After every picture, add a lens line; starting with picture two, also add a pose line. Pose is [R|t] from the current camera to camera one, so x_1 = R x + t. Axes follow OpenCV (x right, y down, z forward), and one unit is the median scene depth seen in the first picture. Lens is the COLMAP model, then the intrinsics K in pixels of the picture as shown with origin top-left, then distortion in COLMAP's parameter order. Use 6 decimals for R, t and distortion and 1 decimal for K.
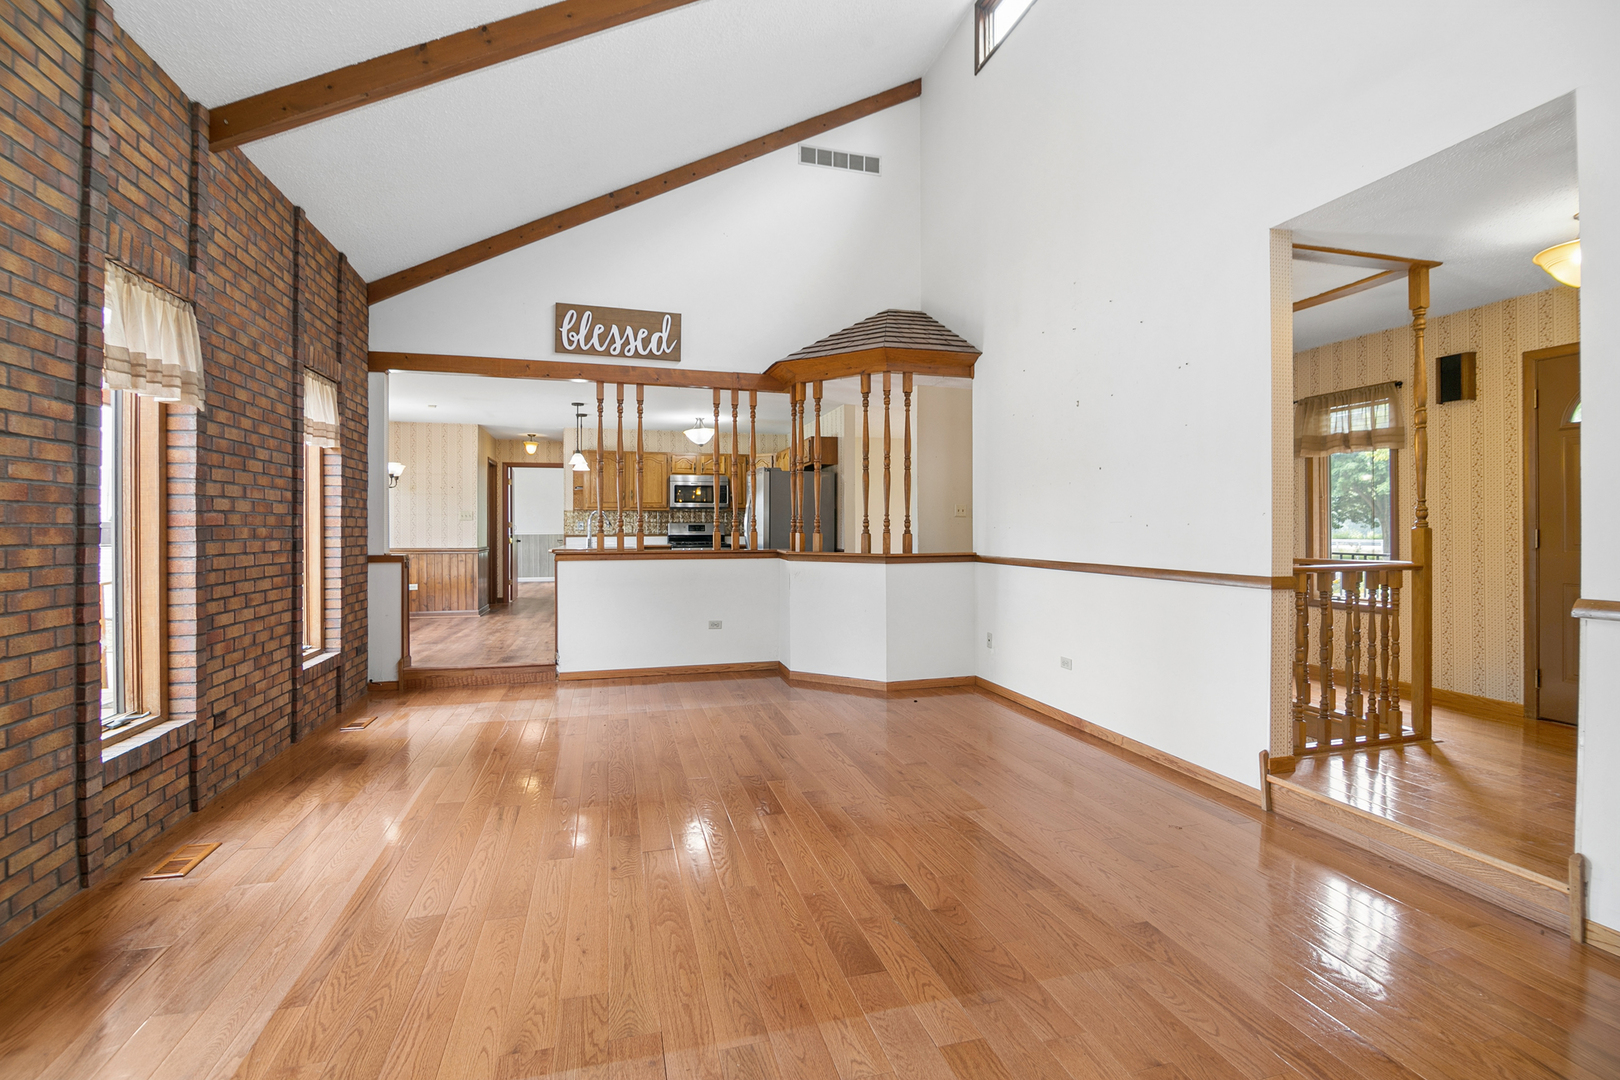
lens RADIAL K [[739.7, 0, 814.8], [0, 739.7, 526.7], [0, 0, 1]] dist [-0.003439, -0.008104]
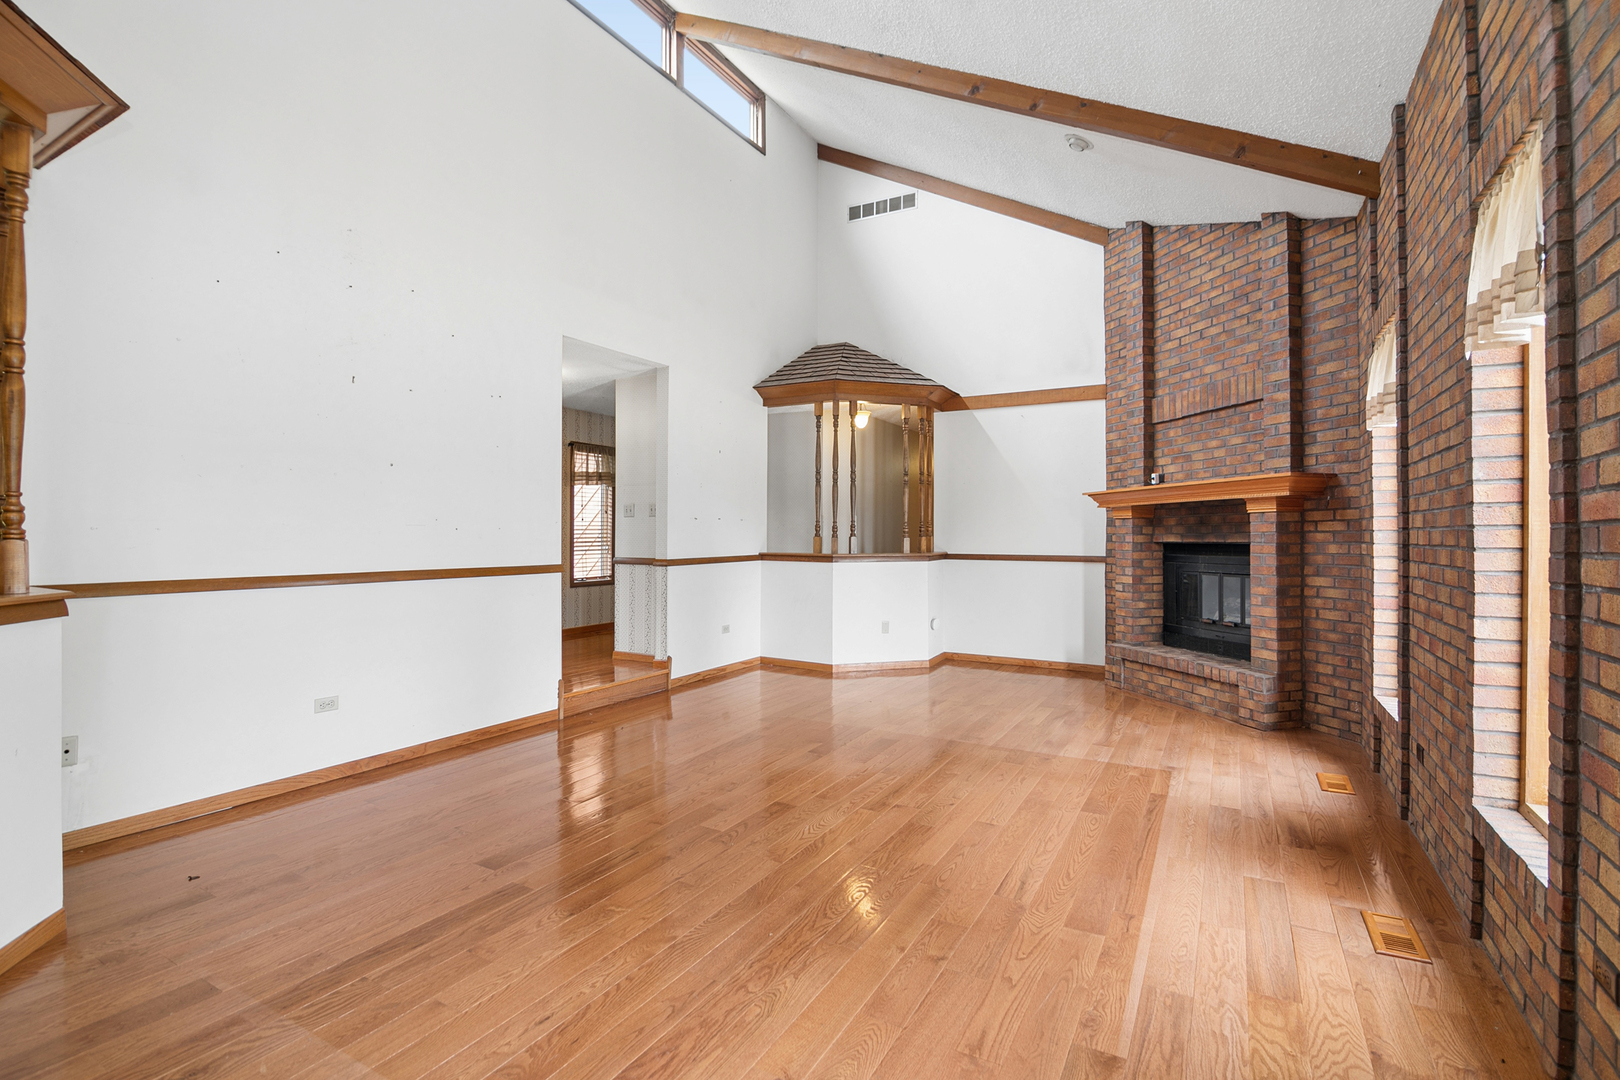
lens RADIAL K [[739.7, 0, 814.8], [0, 739.7, 526.7], [0, 0, 1]] dist [-0.003439, -0.008104]
pose [[-0.710448, 0.008444, 0.703699, -0.593258], [-0.002125, 0.999898, -0.014143, 0.007391], [-0.703747, -0.011543, -0.710357, 1.233470]]
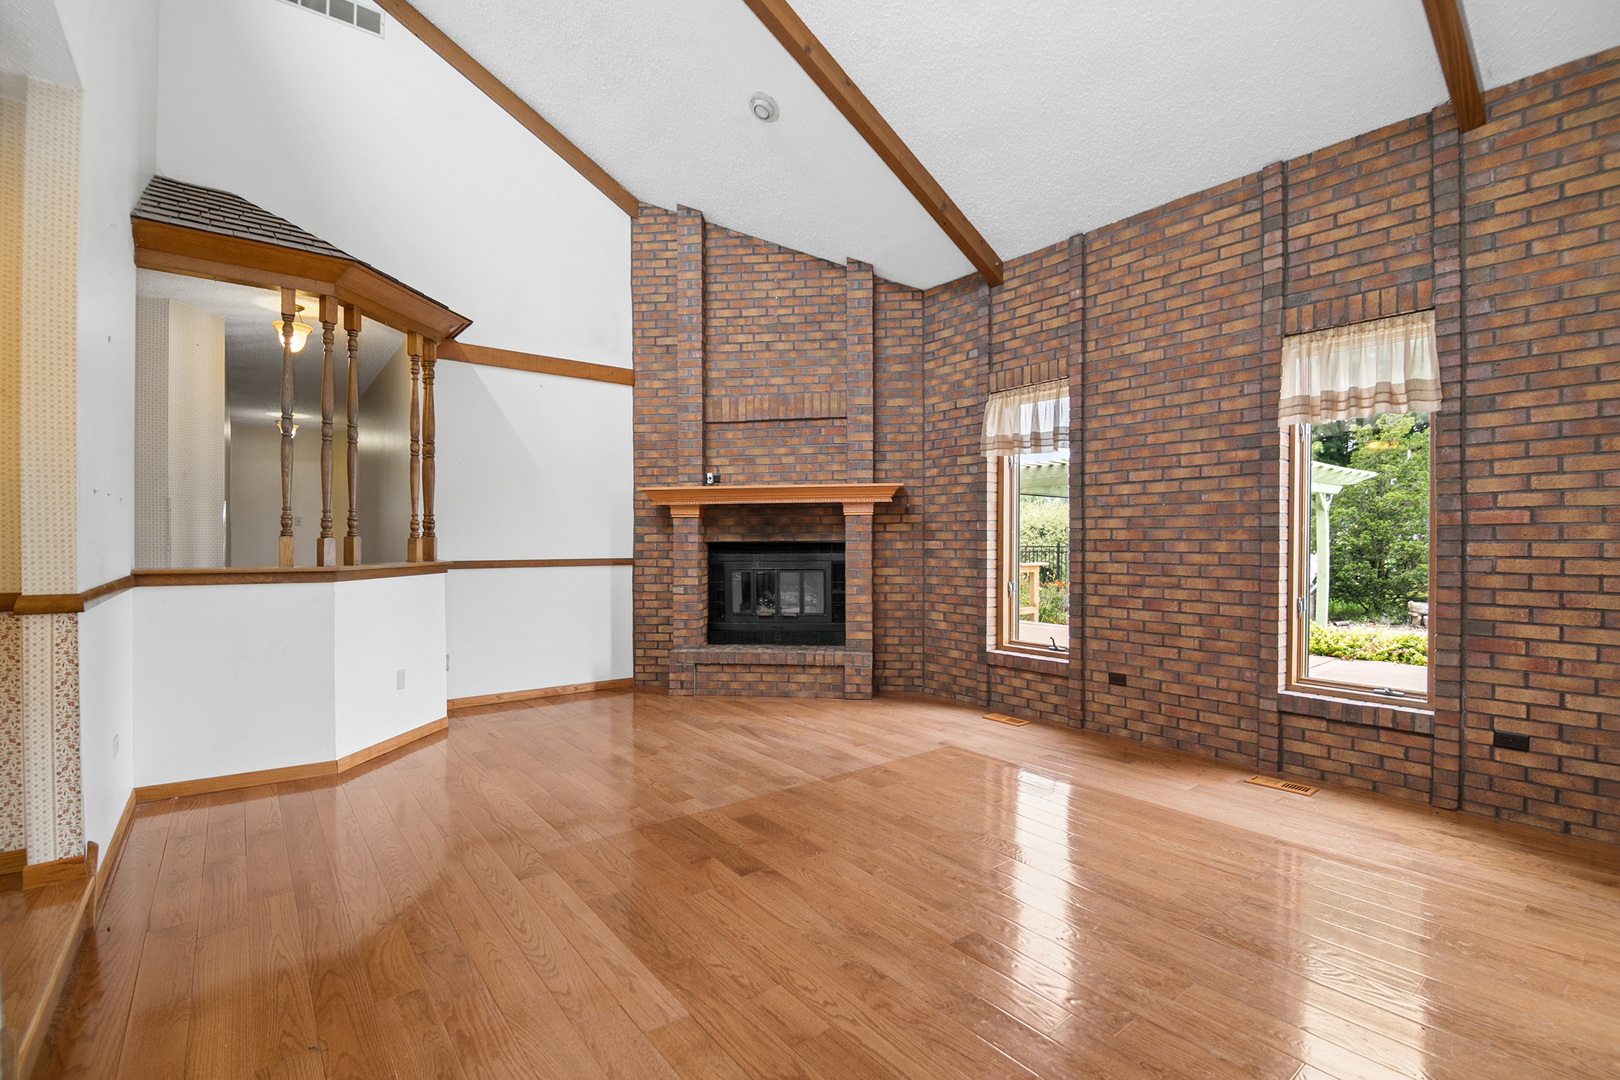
lens RADIAL K [[722.3, 0, 809.5], [0, 722.3, 544.7], [0, 0, 1]] dist [-0.000436, -0.011213]
pose [[-0.925702, 0.006329, -0.378201, 0.235449], [0.003549, 0.999961, 0.008047, 0.010151], [0.378238, 0.006107, -0.925688, 1.124317]]
